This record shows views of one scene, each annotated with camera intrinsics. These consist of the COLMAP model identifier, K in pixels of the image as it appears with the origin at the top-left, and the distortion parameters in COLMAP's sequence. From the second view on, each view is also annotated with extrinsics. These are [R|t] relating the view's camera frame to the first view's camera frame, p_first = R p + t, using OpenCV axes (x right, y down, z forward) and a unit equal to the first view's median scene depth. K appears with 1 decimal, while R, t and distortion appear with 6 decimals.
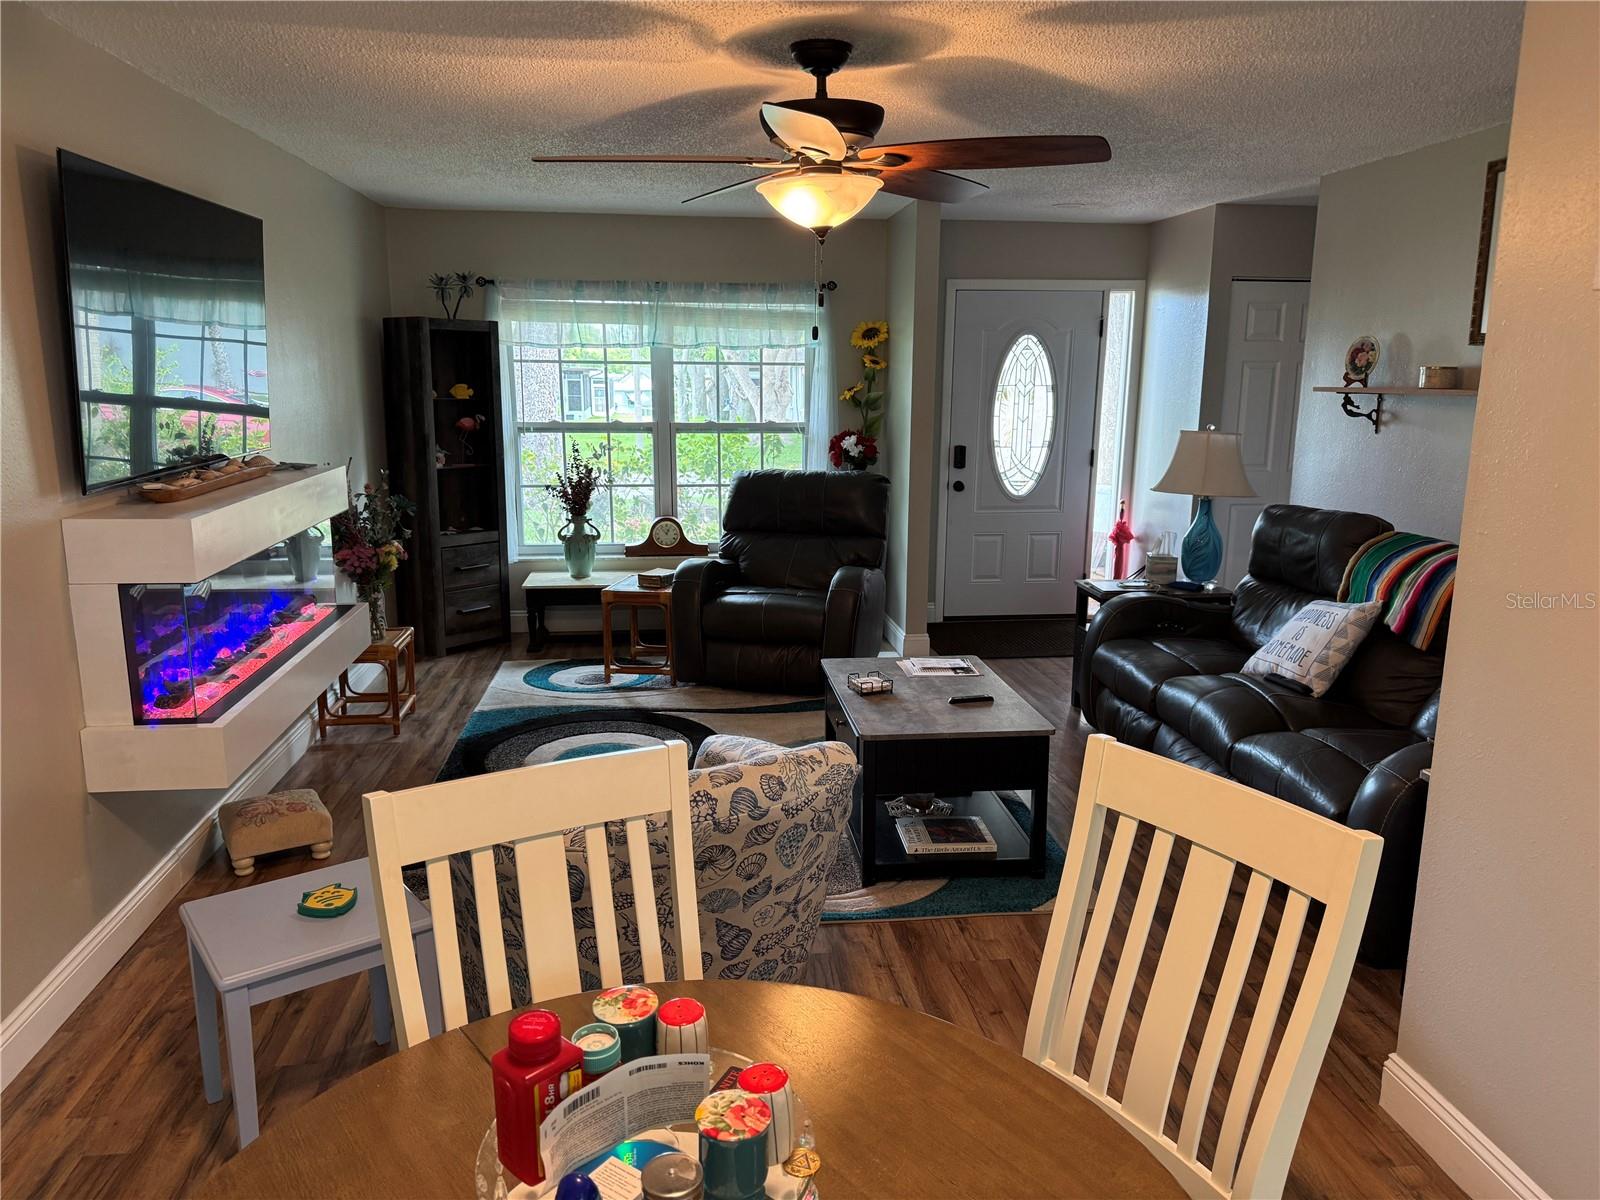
lens RADIAL K [[1100.6, 0, 809.3], [0, 1100.6, 623.0], [0, 0, 1]] dist [0.137768, -0.237309]
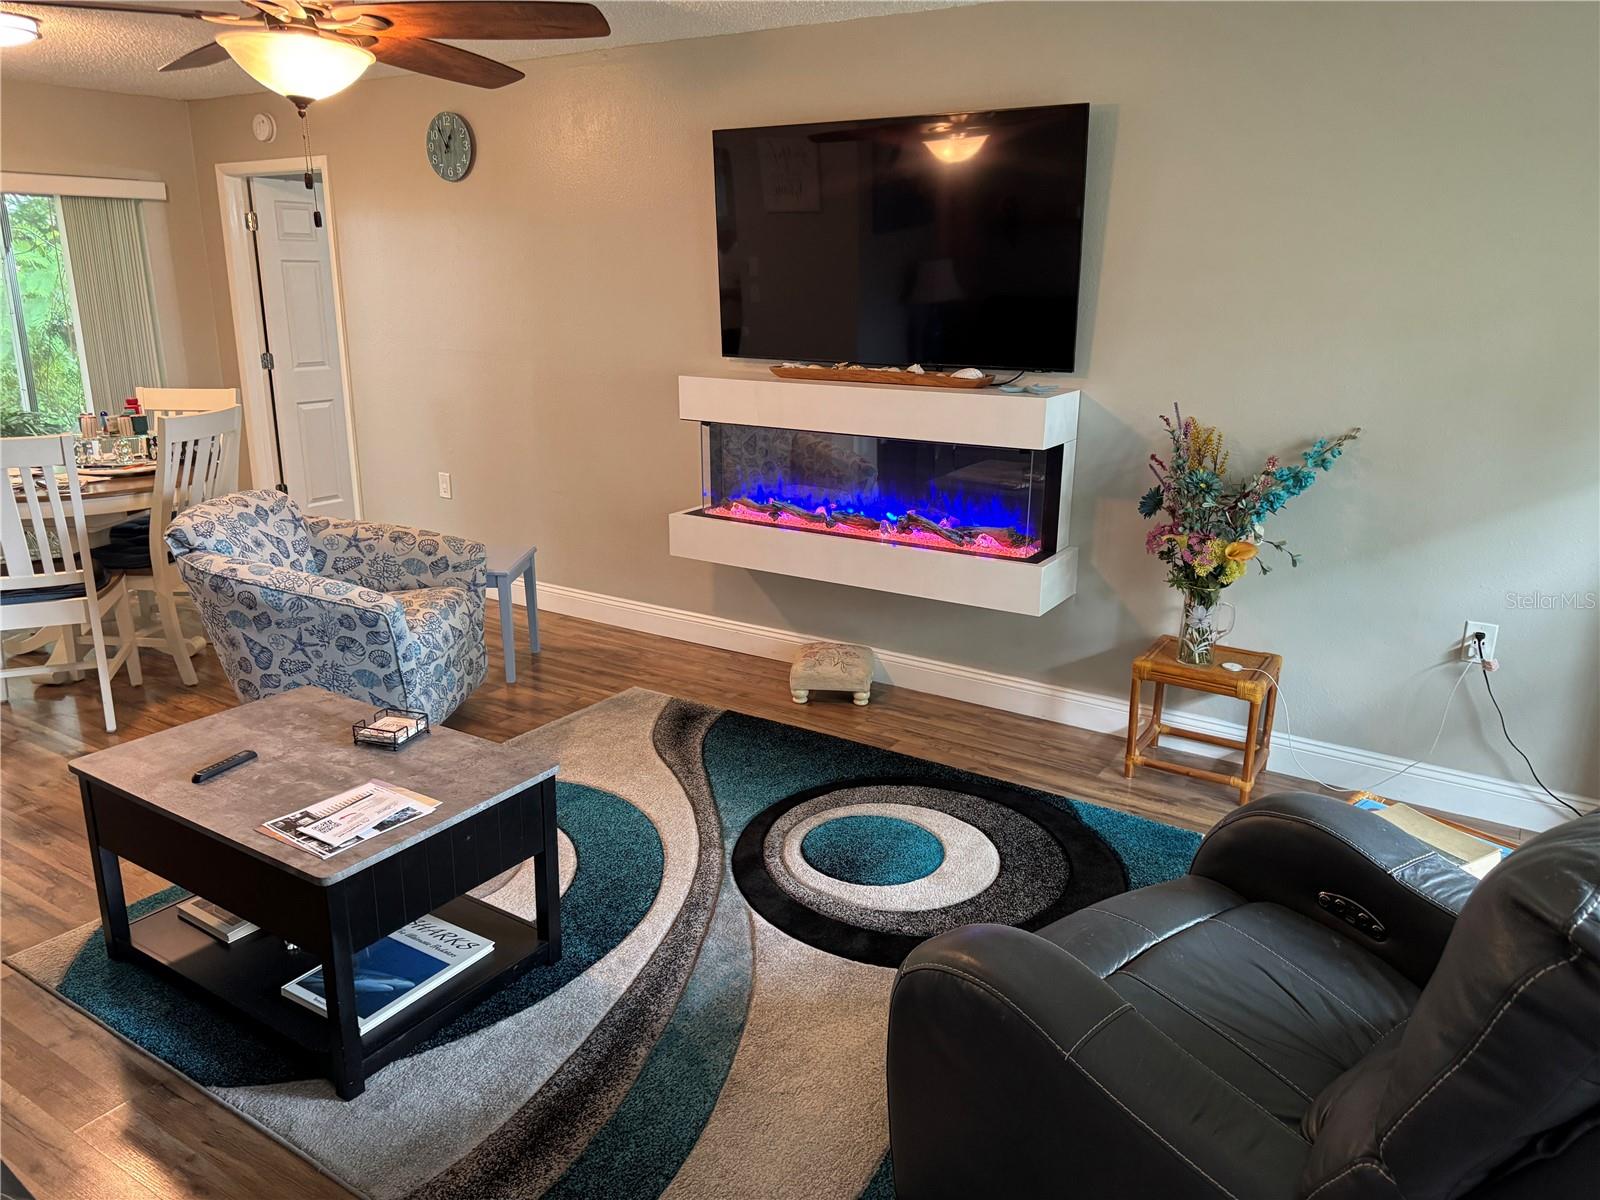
lens RADIAL K [[1131.5, 0, 800.0], [0, 1131.5, 600.0], [0, 0, 1]] dist [0.074496, -0.084151]
pose [[-0.643305, 0.201793, -0.738538, 0.243762], [-0.181775, 0.896800, 0.403371, -0.213569], [0.743718, 0.393738, -0.540235, 0.935694]]
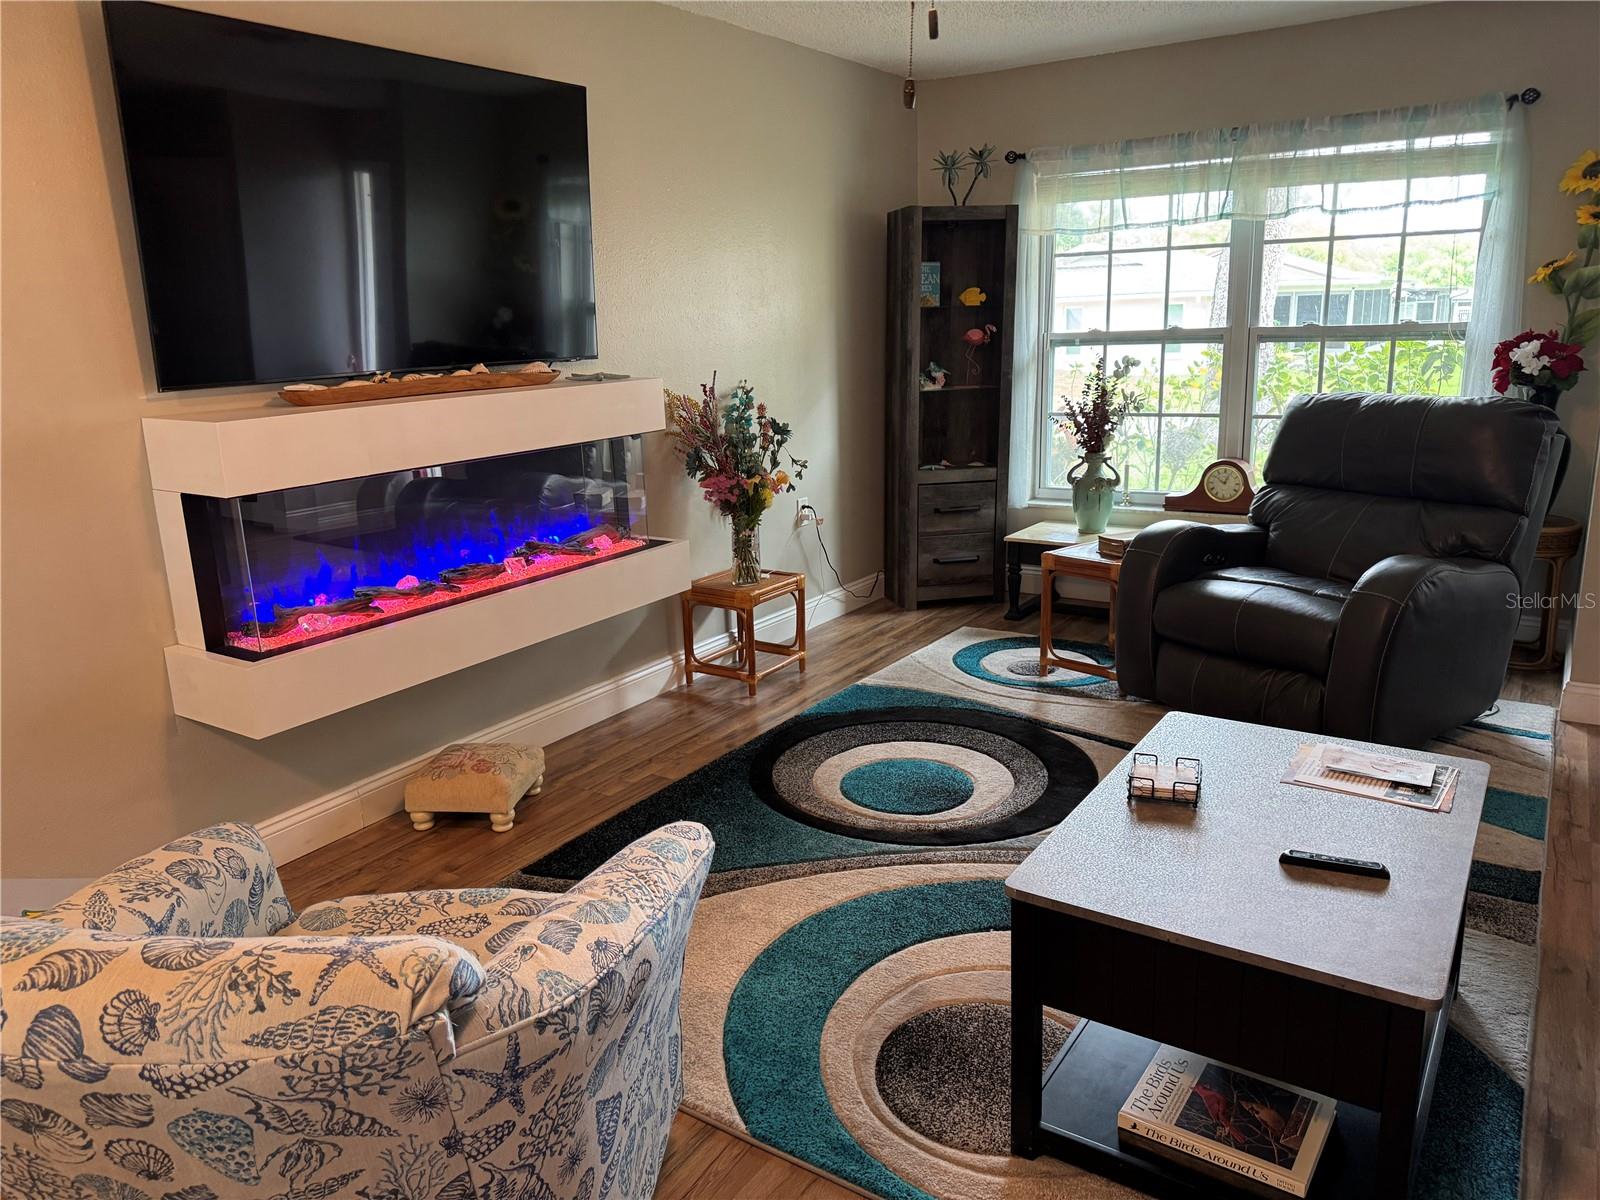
lens RADIAL K [[1131.5, 0, 800.0], [0, 1131.5, 600.0], [0, 0, 1]] dist [0.074496, -0.084151]
pose [[0.761144, 0.131530, -0.635105, 0.158918], [-0.110028, 0.991213, 0.073416, -0.032462], [0.639181, 0.013999, 0.768929, 0.274114]]
